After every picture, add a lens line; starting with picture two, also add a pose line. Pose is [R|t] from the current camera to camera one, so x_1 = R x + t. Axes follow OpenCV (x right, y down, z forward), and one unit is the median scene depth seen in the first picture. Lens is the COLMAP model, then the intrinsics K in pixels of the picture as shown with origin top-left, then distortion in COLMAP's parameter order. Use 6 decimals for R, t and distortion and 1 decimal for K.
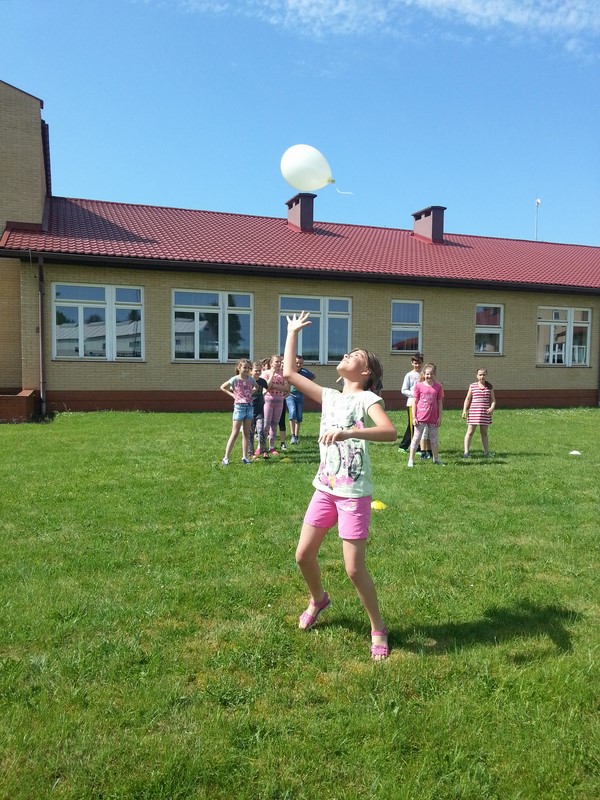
lens RADIAL K [[652.4, 0, 294.0], [0, 652.4, 421.6], [0, 0, 1]] dist [0.044454, -0.108329]
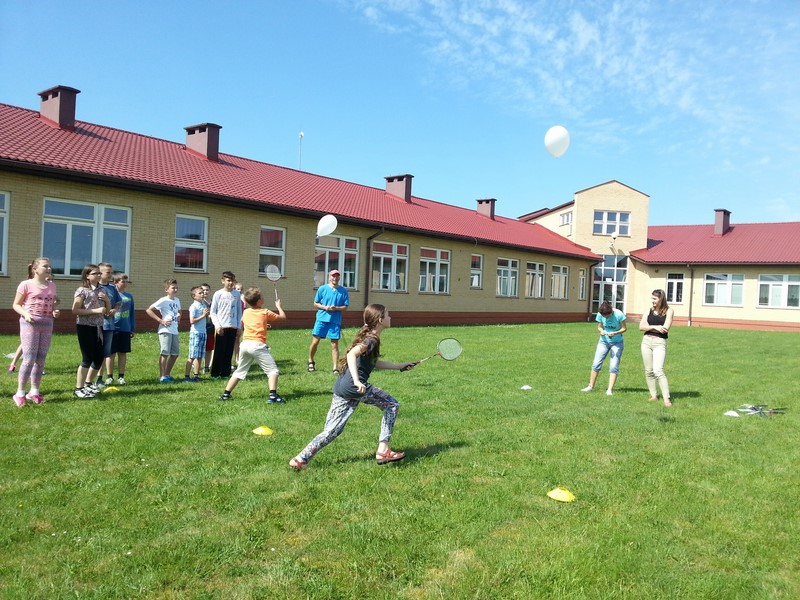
lens RADIAL K [[658.5, 0, 417.4], [0, 658.5, 296.7], [0, 0, 1]] dist [0.023233, -0.083048]
pose [[0.843036, 0.018741, 0.537531, -0.069335], [0.018998, 0.997732, -0.064581, 0.000160], [-0.537522, 0.064656, 0.840768, 0.024840]]
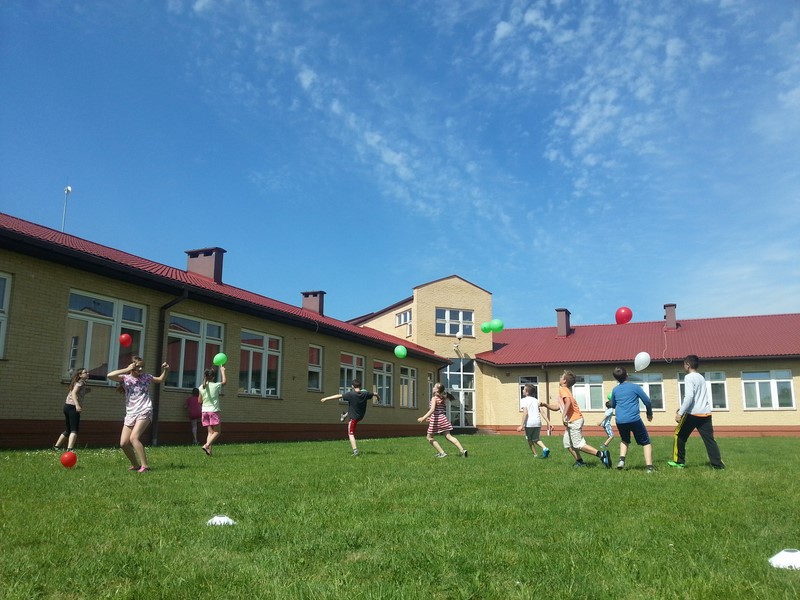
lens RADIAL K [[658.5, 0, 417.4], [0, 658.5, 296.7], [0, 0, 1]] dist [0.023233, -0.083048]
pose [[0.648810, 0.136283, 0.748647, 0.130392], [0.075198, 0.967533, -0.241299, 0.014826], [-0.757226, 0.212854, 0.617497, 0.402967]]
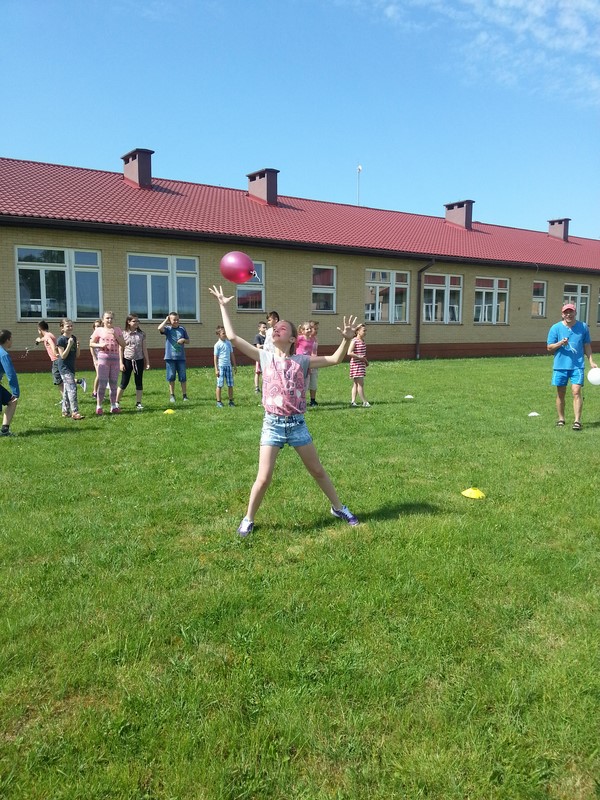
lens RADIAL K [[649.5, 0, 293.1], [0, 649.5, 432.3], [0, 0, 1]] dist [0.017714, -0.094067]
pose [[0.965444, -0.049315, 0.255904, -0.044981], [0.028628, 0.996059, 0.083945, 0.004055], [-0.259035, -0.073718, 0.963051, -0.048569]]
